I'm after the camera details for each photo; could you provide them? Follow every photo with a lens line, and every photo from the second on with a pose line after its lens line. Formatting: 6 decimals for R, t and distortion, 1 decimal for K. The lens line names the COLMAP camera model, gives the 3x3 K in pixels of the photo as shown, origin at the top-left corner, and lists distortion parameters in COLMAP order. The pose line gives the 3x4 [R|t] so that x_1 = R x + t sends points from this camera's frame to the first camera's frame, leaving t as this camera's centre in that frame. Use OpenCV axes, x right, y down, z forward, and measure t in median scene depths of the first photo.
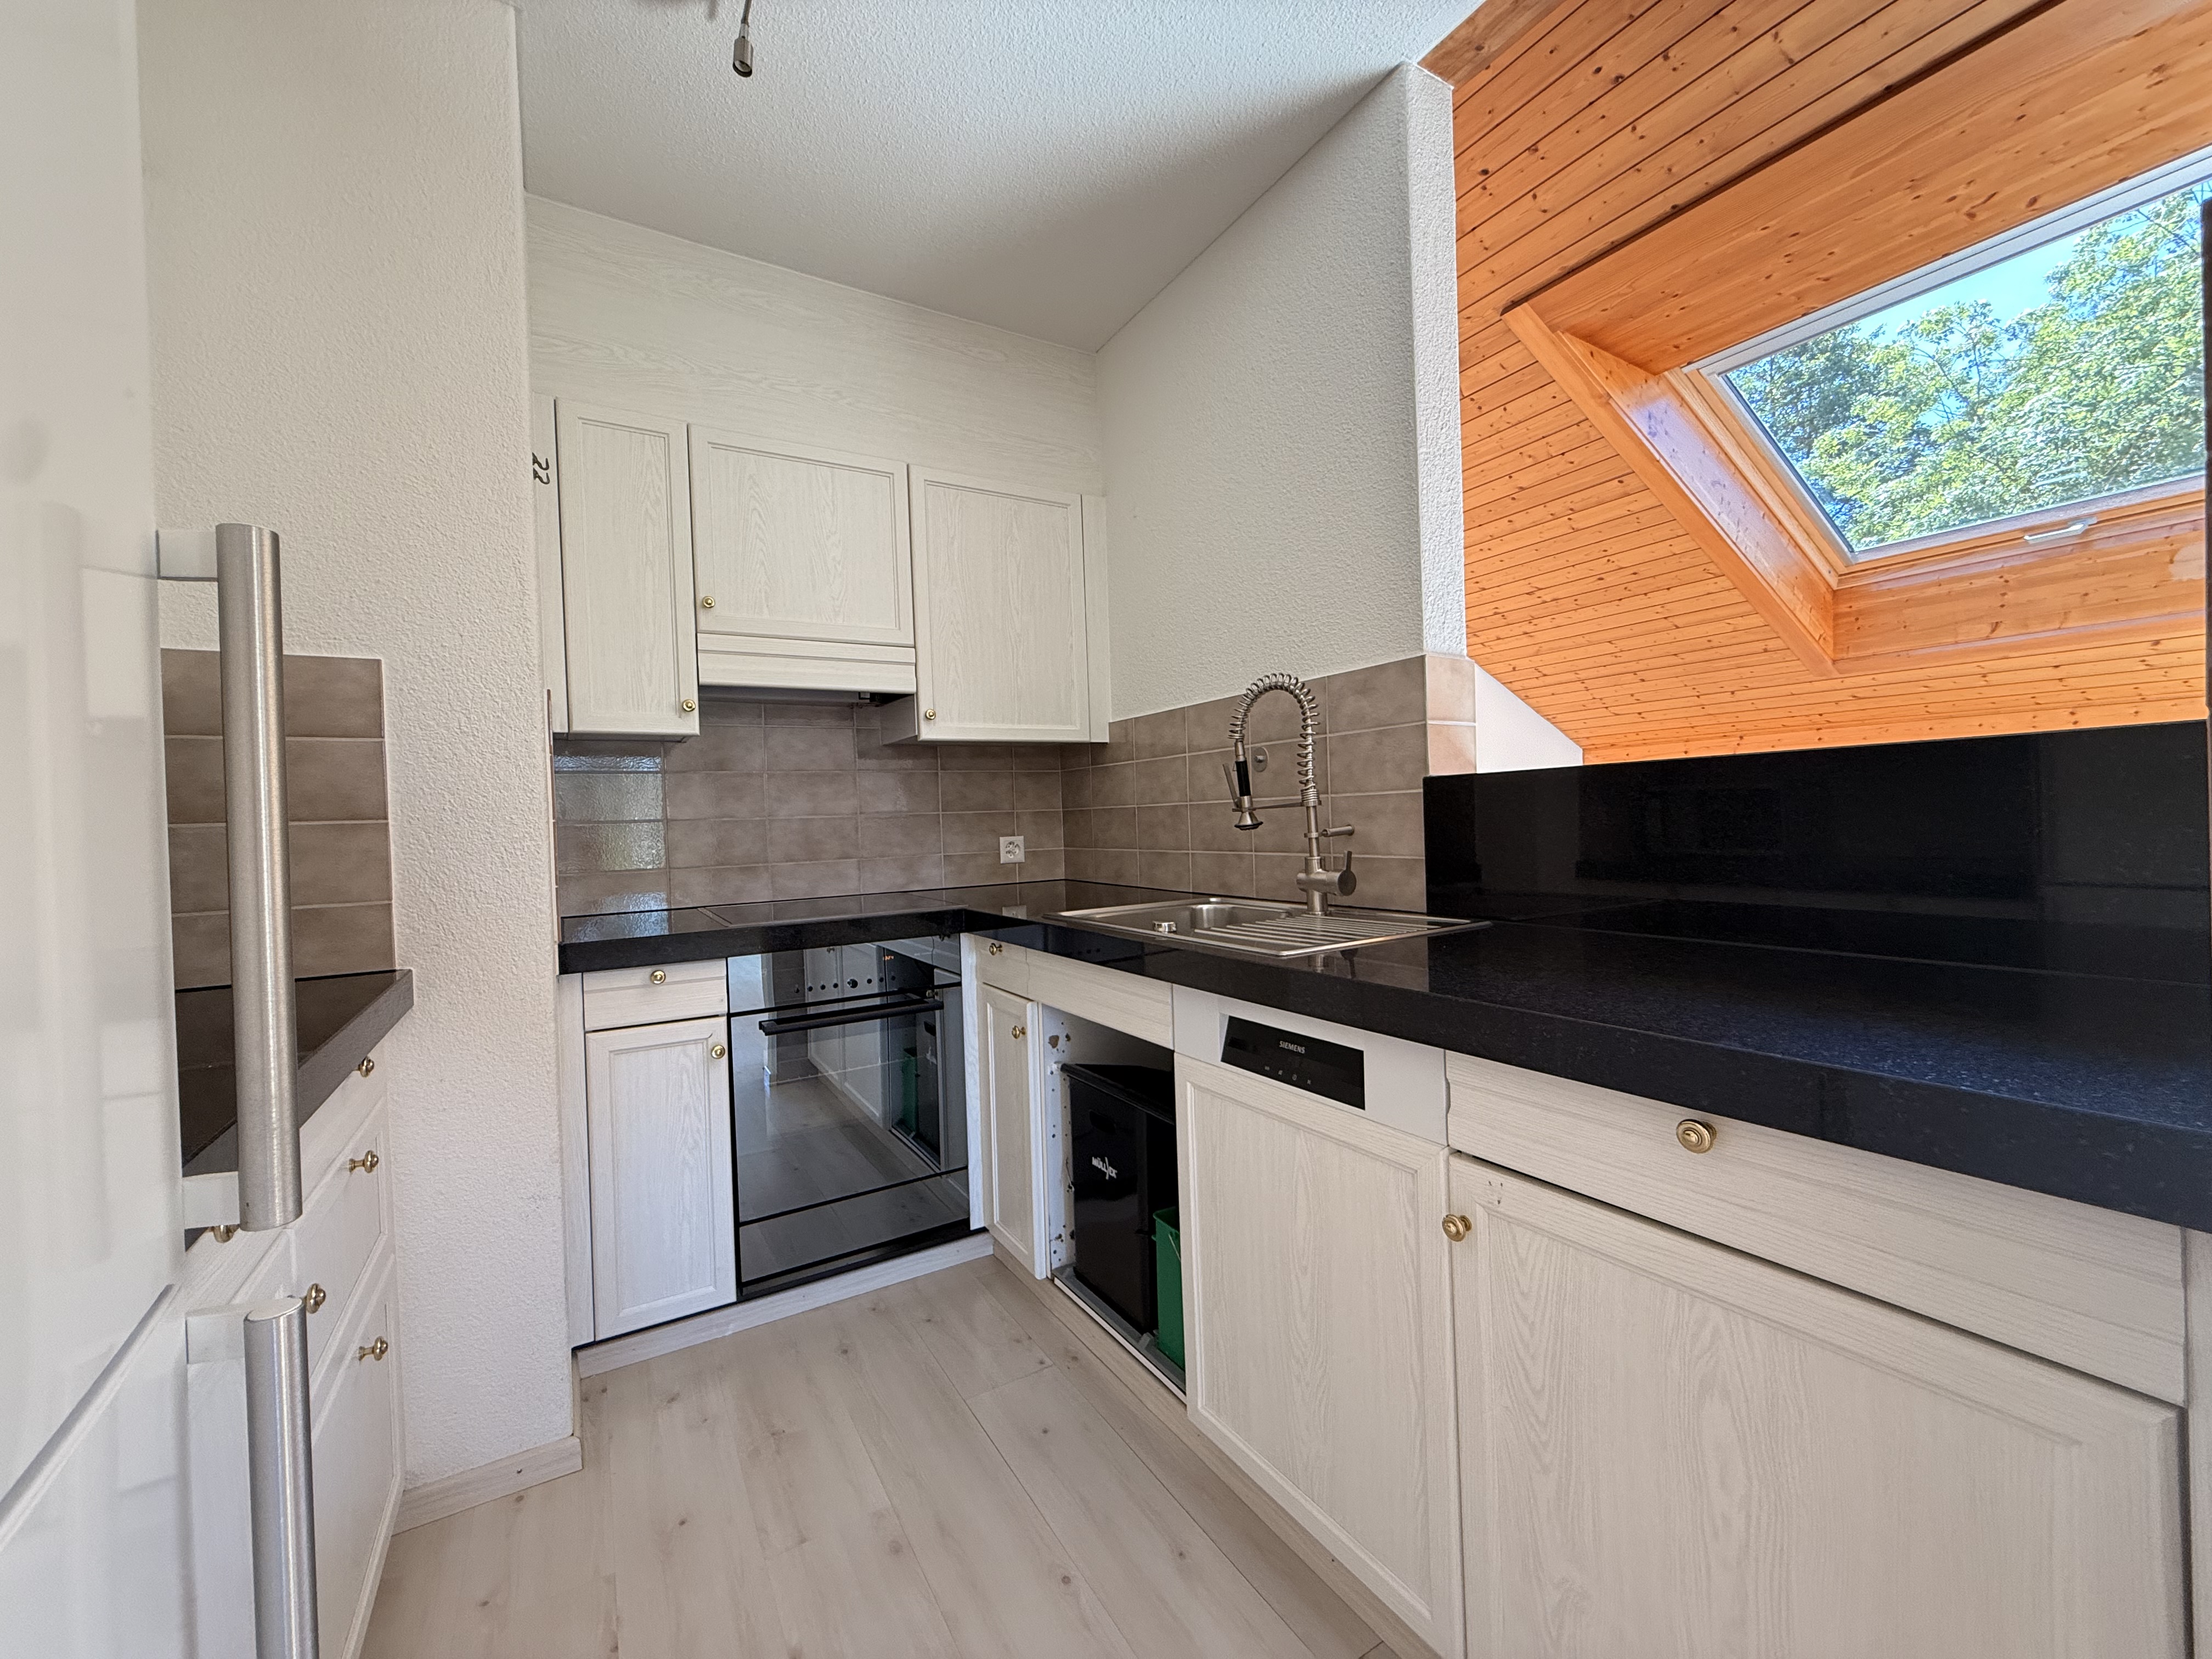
lens RADIAL K [[877.7, 0, 1104.9], [0, 877.7, 825.3], [0, 0, 1]] dist [-0.000372, -0.000057]
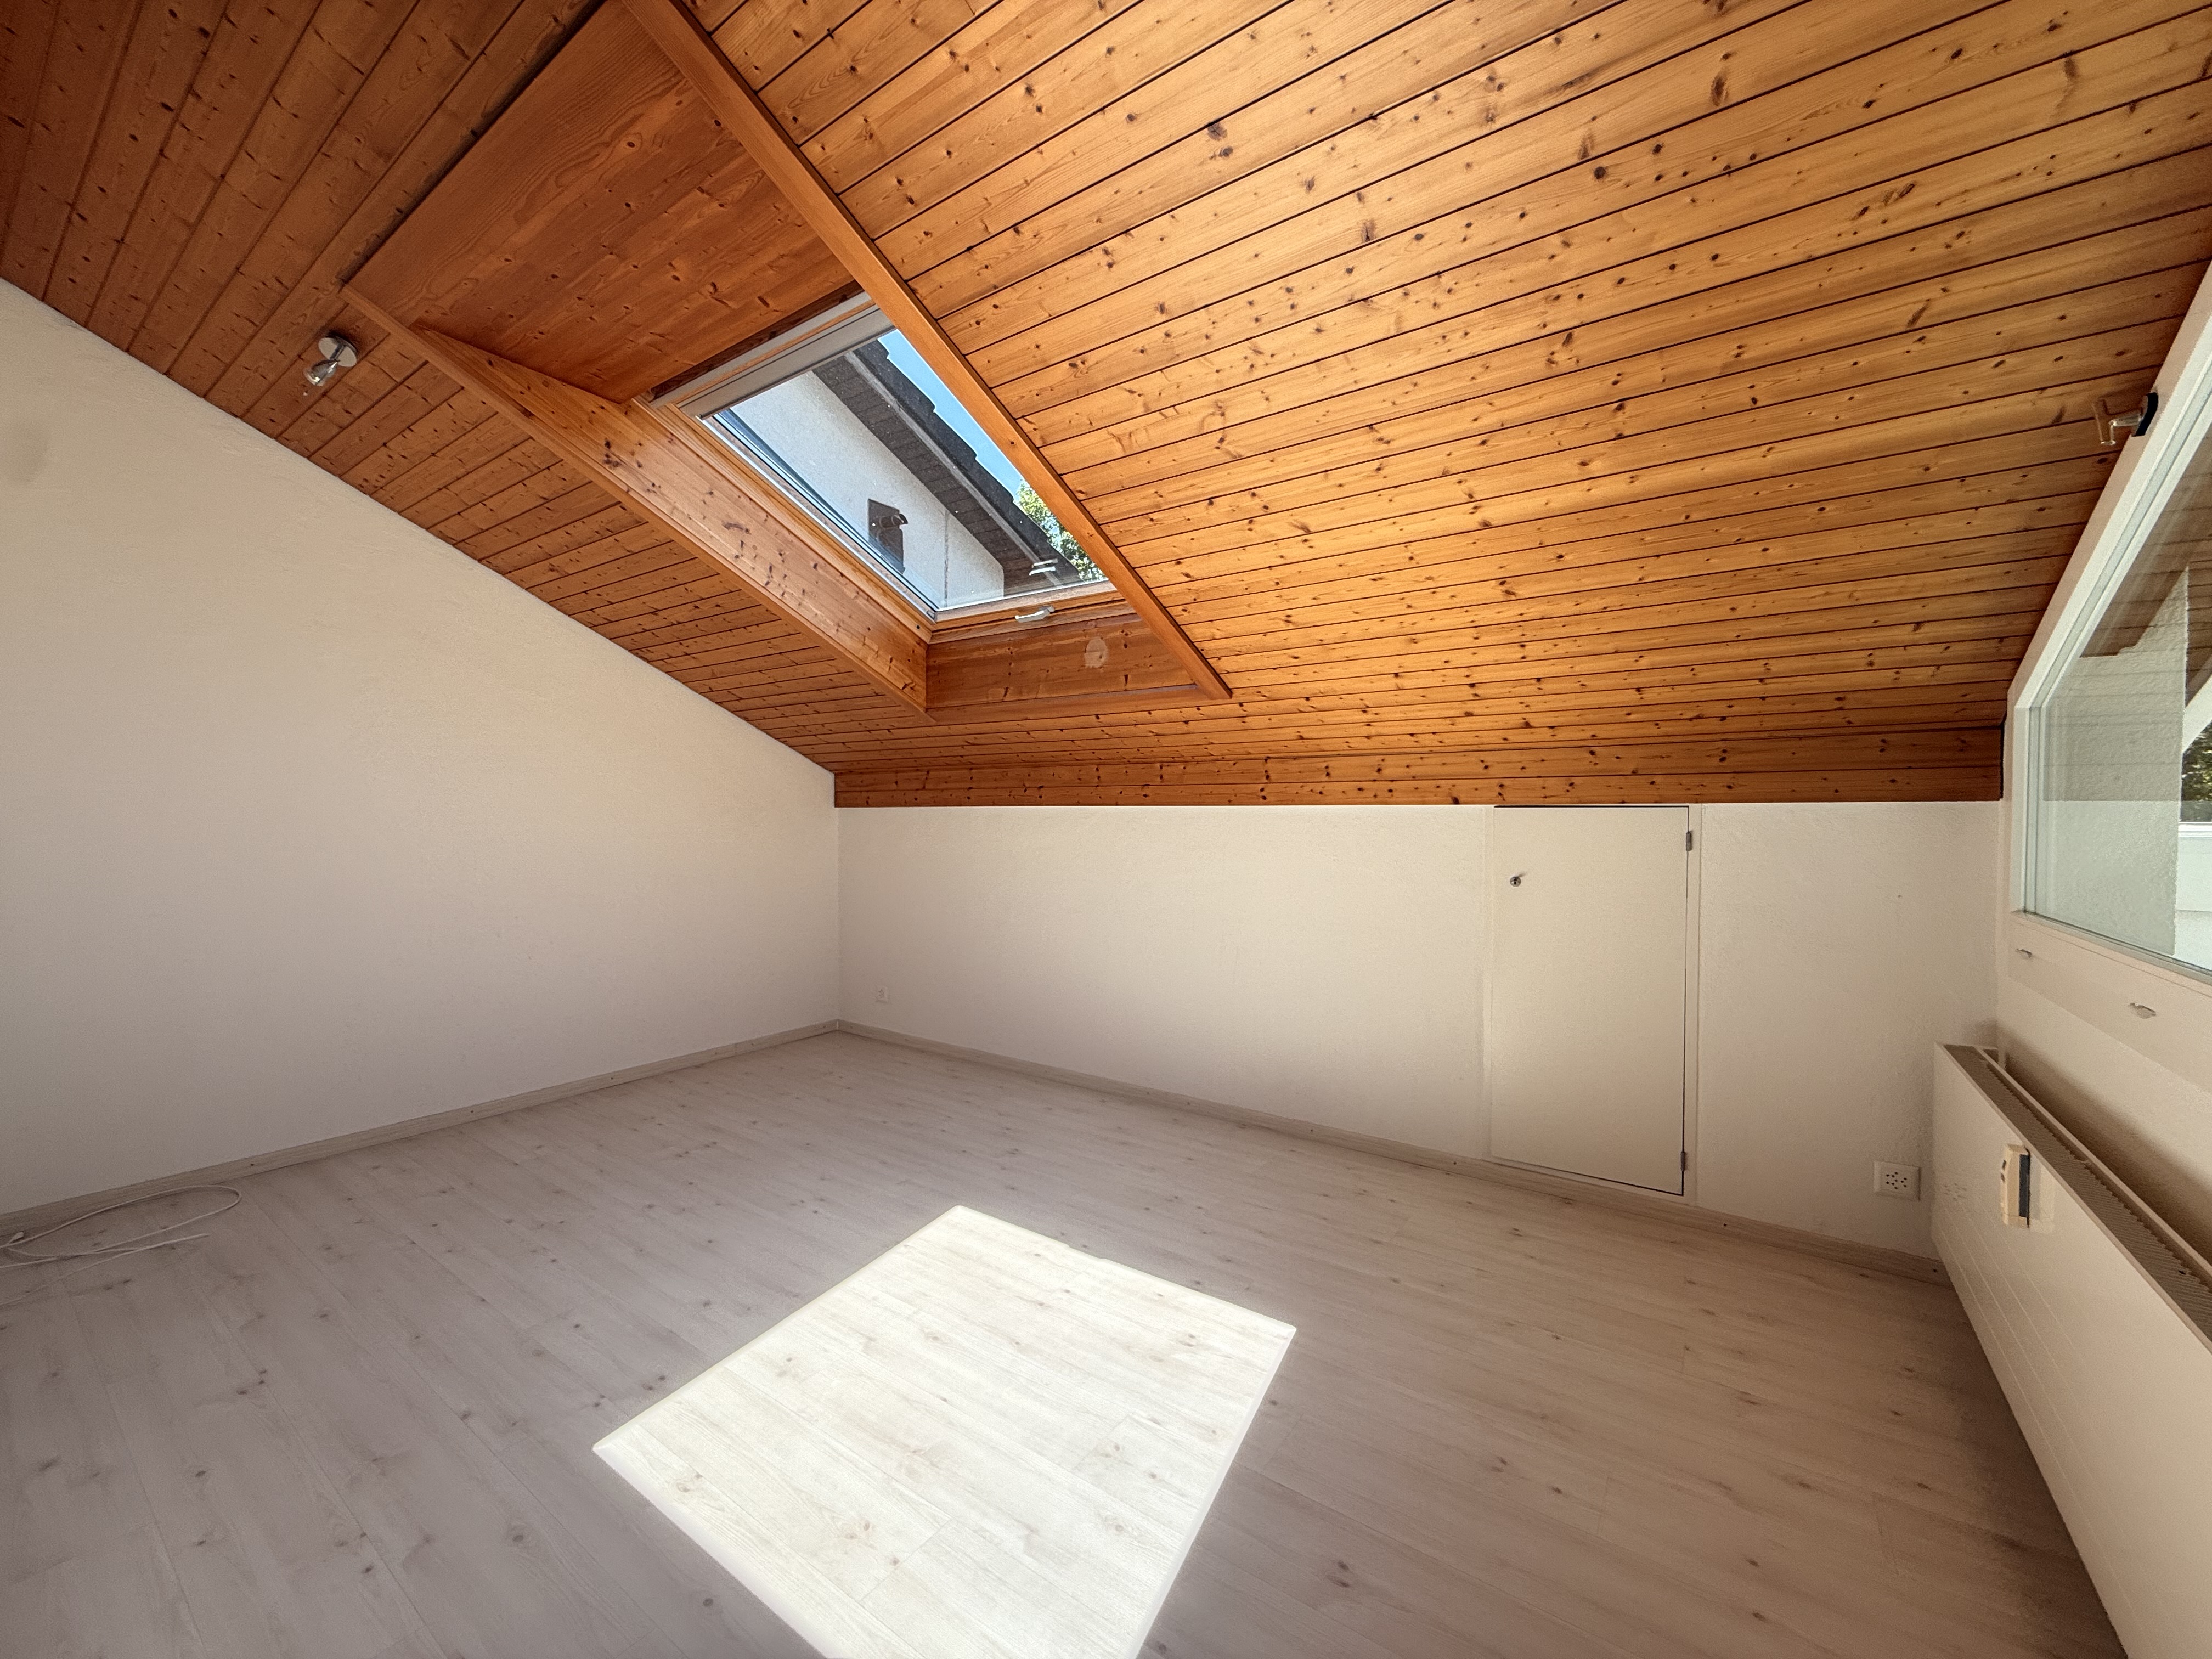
lens RADIAL K [[877.7, 0, 1105.1], [0, 877.7, 830.7], [0, 0, 1]] dist [-0.000372, -0.000057]
pose [[0.917943, 0.026229, 0.395844, 0.673114], [-0.029020, 0.999578, 0.001061, -0.048022], [-0.395649, -0.012461, 0.918317, -0.107727]]
